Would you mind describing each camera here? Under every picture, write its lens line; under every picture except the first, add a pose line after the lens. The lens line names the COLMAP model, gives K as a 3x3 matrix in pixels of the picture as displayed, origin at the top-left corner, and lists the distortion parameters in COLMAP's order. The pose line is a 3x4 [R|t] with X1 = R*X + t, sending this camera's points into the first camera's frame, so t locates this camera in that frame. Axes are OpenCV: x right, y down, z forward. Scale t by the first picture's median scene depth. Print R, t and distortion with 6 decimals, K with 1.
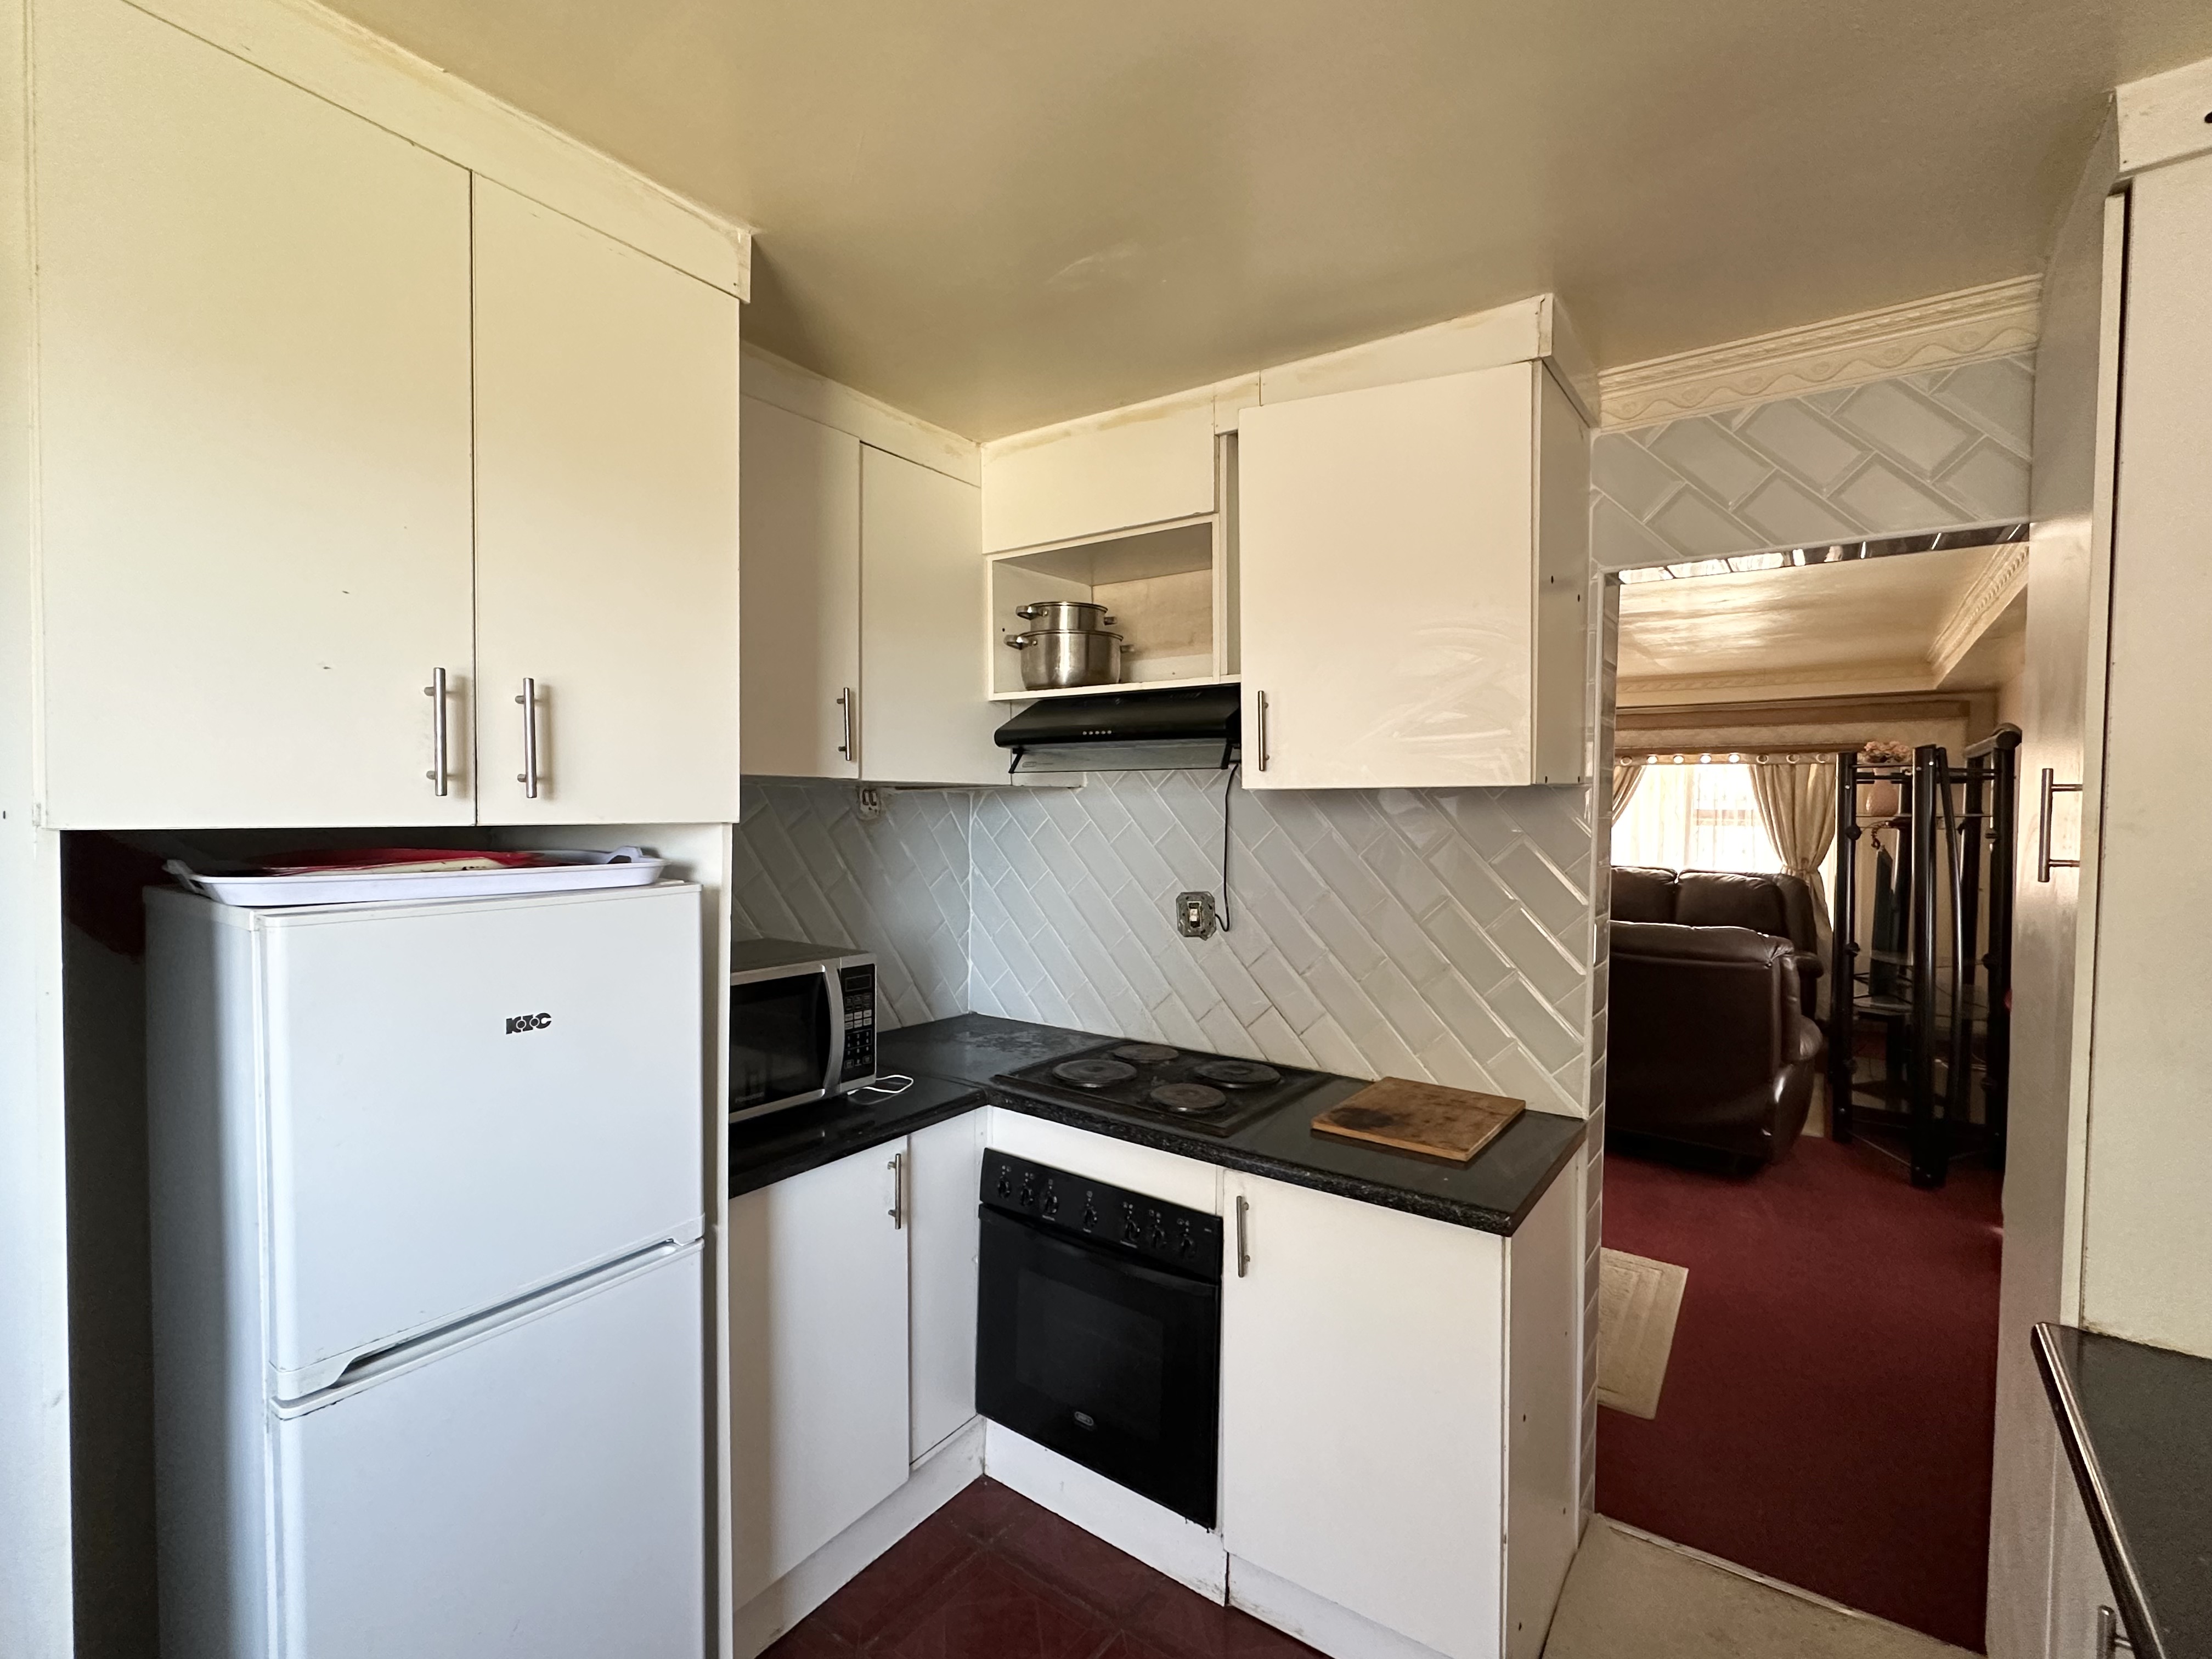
lens RADIAL K [[1027.5, 0, 1106.0], [0, 1027.5, 829.5], [0, 0, 1]] dist [-0.006355, 0.006127]
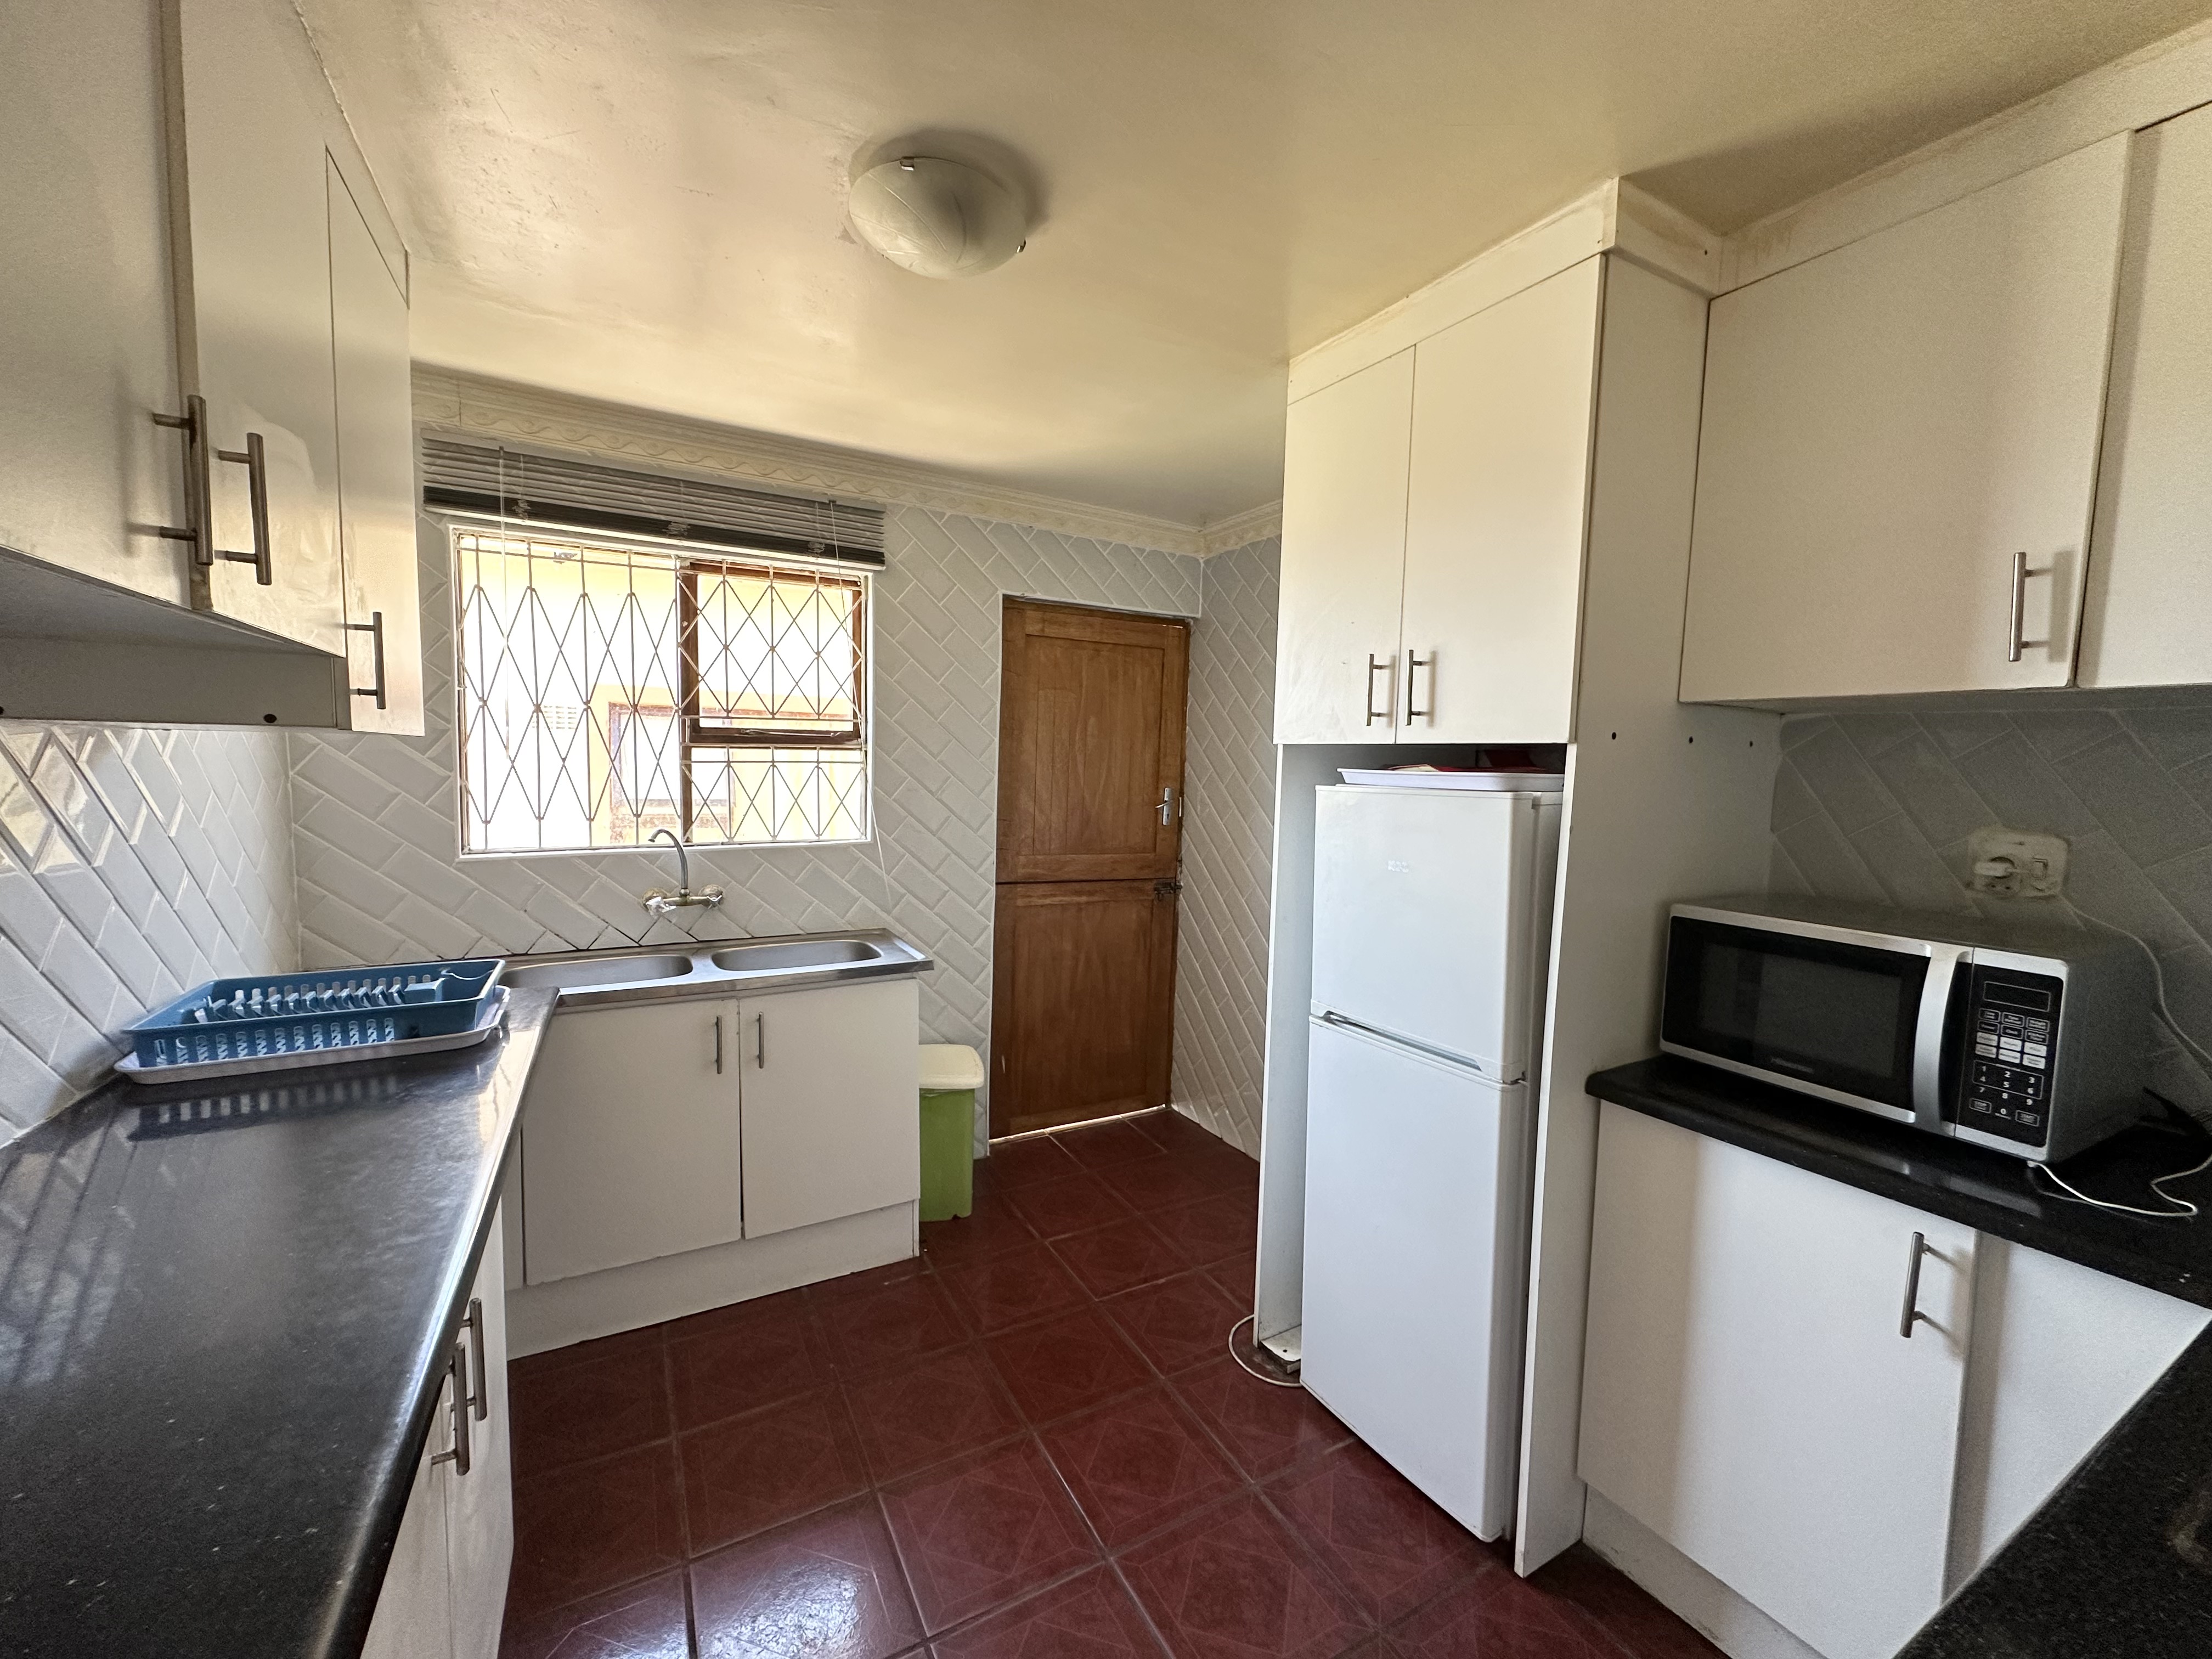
lens RADIAL K [[880.5, 0, 1106.0], [0, 880.5, 829.5], [0, 0, 1]] dist [0.000874, 0.000187]
pose [[-0.425145, 0.054321, -0.903494, 0.566251], [-0.051902, 0.995092, 0.084251, 0.024693], [0.903636, 0.082712, -0.420239, 0.748265]]
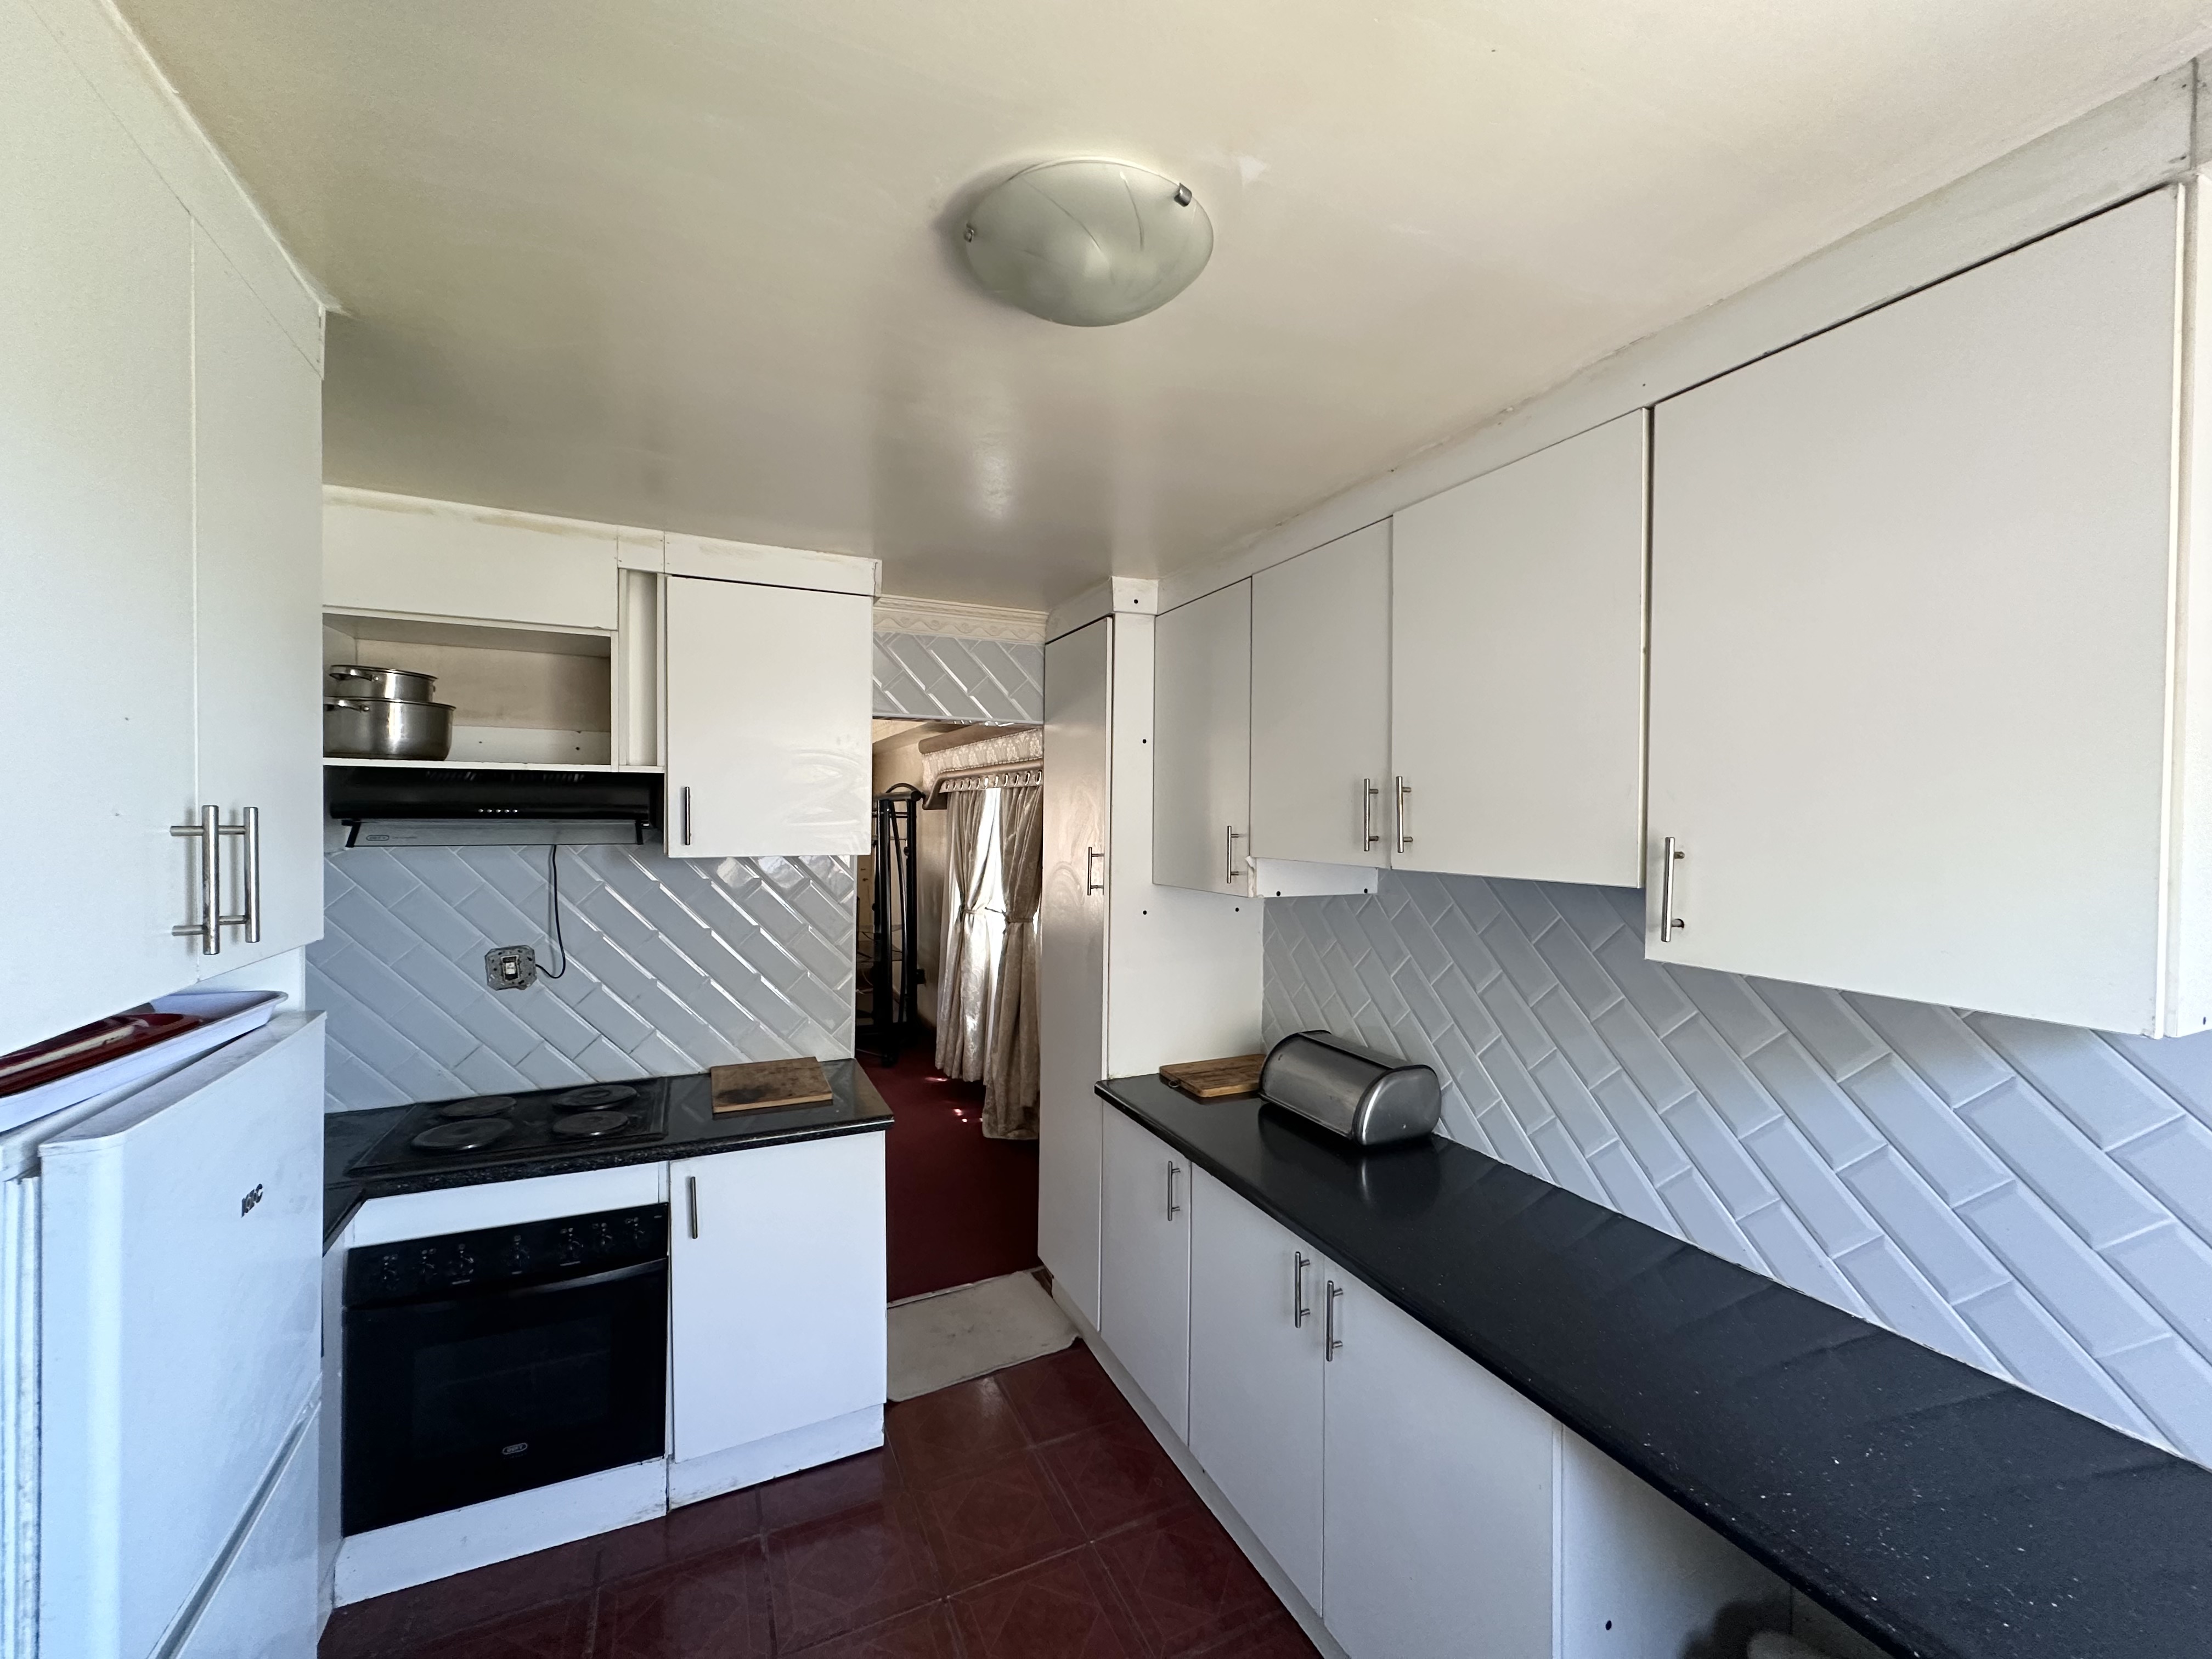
lens RADIAL K [[880.5, 0, 1106.0], [0, 880.5, 829.5], [0, 0, 1]] dist [0.000874, 0.000187]
pose [[0.477599, -0.014295, 0.878462, -0.525028], [0.018457, 0.999810, 0.006236, -0.070375], [-0.878384, 0.013235, 0.477772, 0.003124]]
